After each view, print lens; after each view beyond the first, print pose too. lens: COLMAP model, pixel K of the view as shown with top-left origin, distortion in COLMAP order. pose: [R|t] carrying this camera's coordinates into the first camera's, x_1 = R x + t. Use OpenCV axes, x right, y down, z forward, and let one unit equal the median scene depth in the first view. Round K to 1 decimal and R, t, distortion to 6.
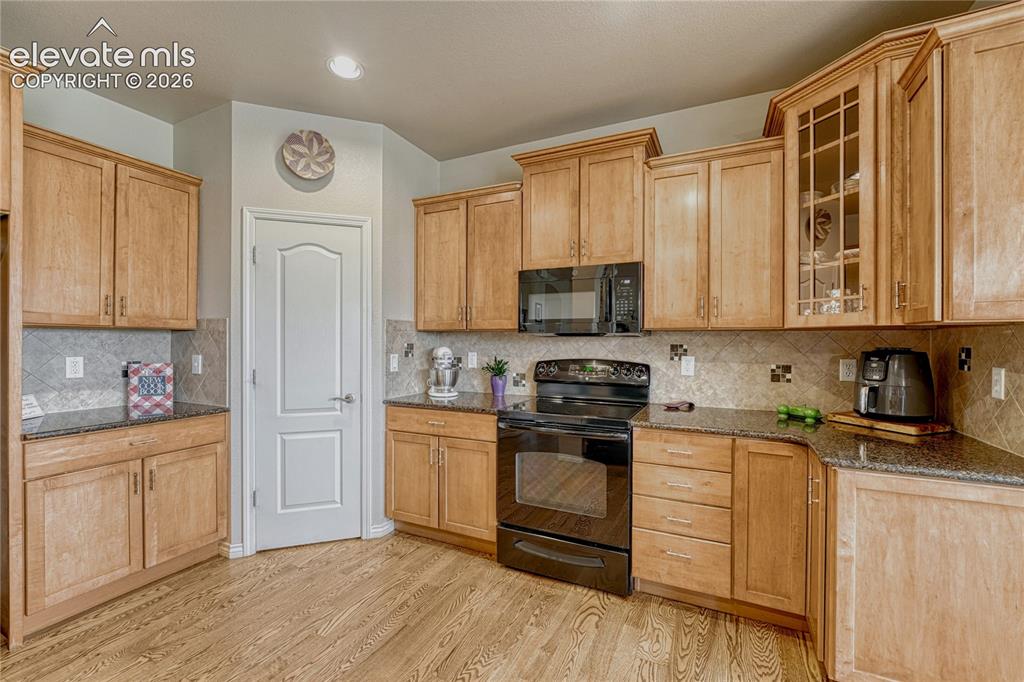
lens RADIAL K [[425.0, 0, 511.9], [0, 425.0, 343.8], [0, 0, 1]] dist [-0.010572, 0.000083]
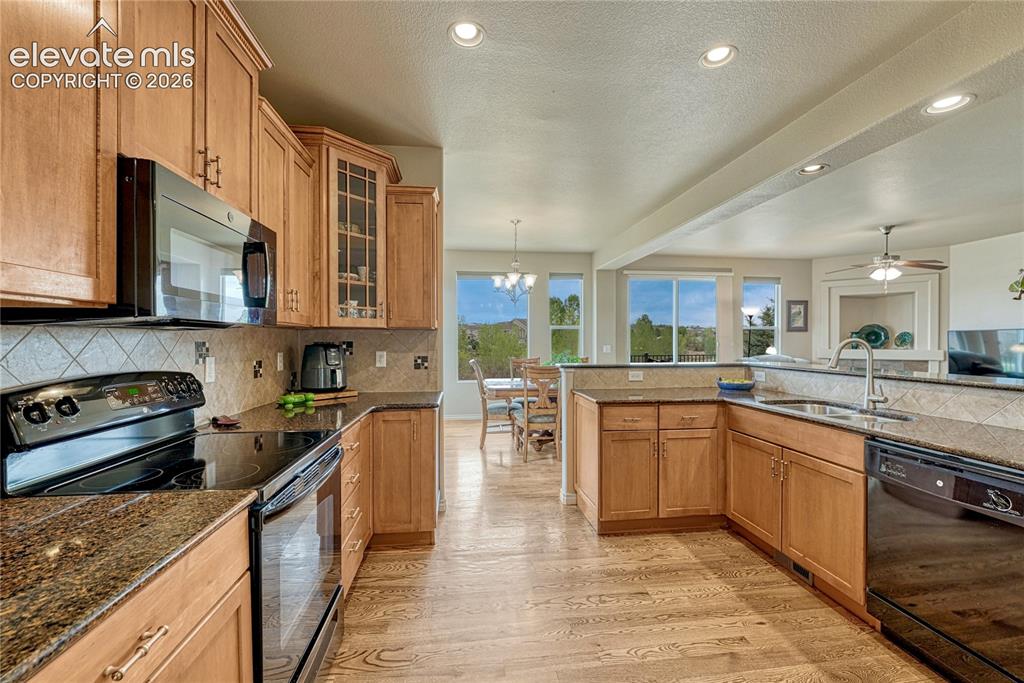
lens RADIAL K [[433.5, 0, 512.5], [0, 433.5, 348.0], [0, 0, 1]] dist [-0.001930, -0.000063]
pose [[-0.542240, -0.017552, 0.840041, -0.535180], [0.006669, 0.999660, 0.025192, -0.003173], [-0.840197, 0.019262, -0.541938, 0.973134]]
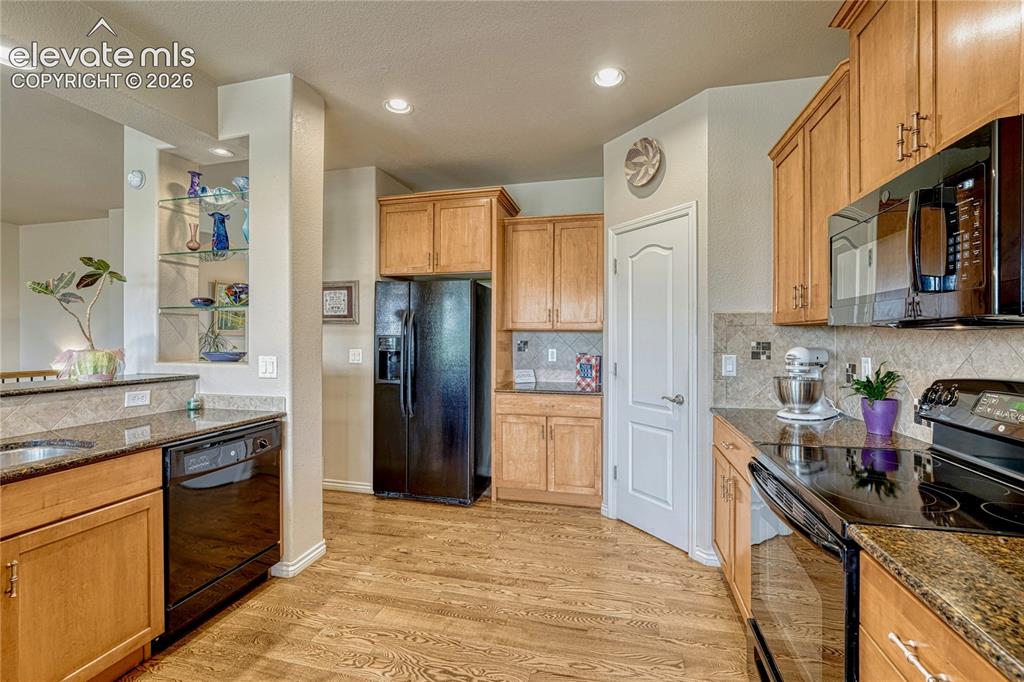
lens RADIAL K [[437.4, 0, 517.9], [0, 437.4, 339.9], [0, 0, 1]] dist [-0.002239, -0.000046]
pose [[0.211772, 0.001635, -0.977318, 0.529072], [-0.007256, 0.999974, 0.000101, -0.001620], [0.977292, 0.007070, 0.211778, 0.476409]]
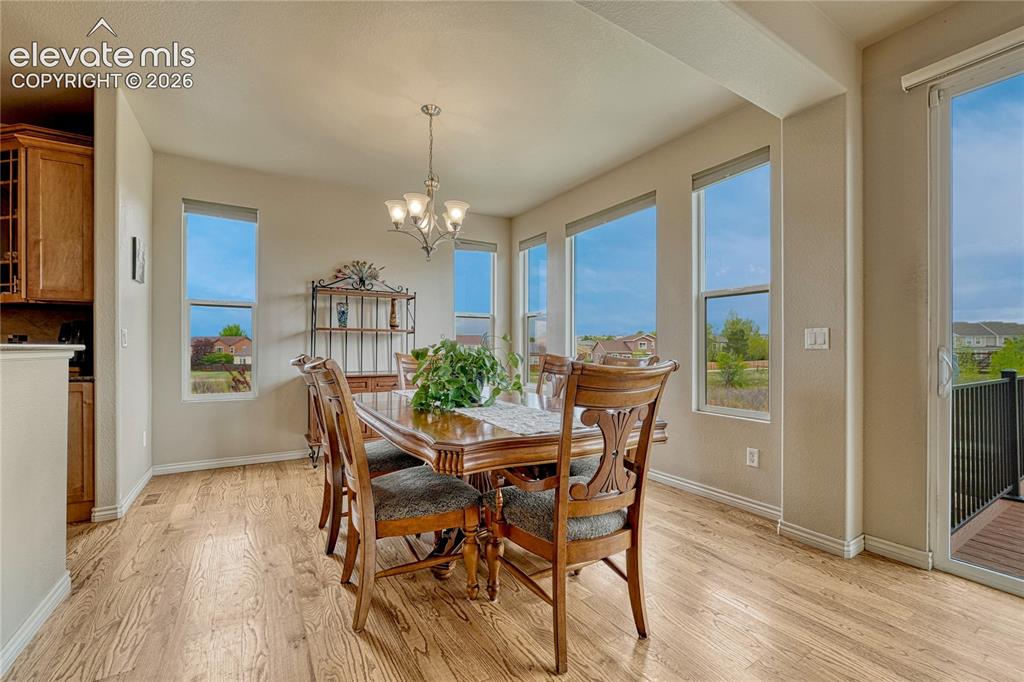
lens RADIAL K [[433.5, 0, 512.5], [0, 433.5, 347.5], [0, 0, 1]] dist [-0.001930, -0.000063]
pose [[0.538760, 0.000584, 0.842459, 0.306943], [0.005887, 0.999973, -0.004458, 0.096071], [-0.842439, 0.007362, 0.538741, -0.957184]]
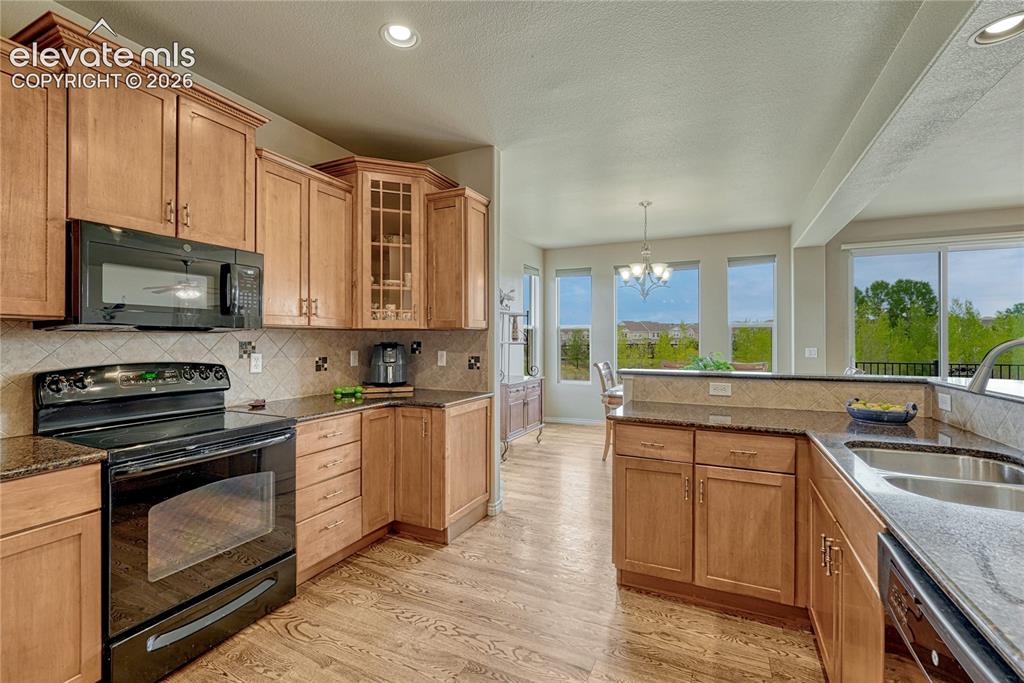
lens RADIAL K [[445.8, 0, 512.0], [0, 445.8, 341.5], [0, 0, 1]] dist [-0.001447, -0.000058]
pose [[-0.008606, -0.005334, 0.999949, -0.637297], [0.008309, 0.999951, 0.005405, 0.001050], [-0.999928, 0.008356, -0.008561, 0.414476]]
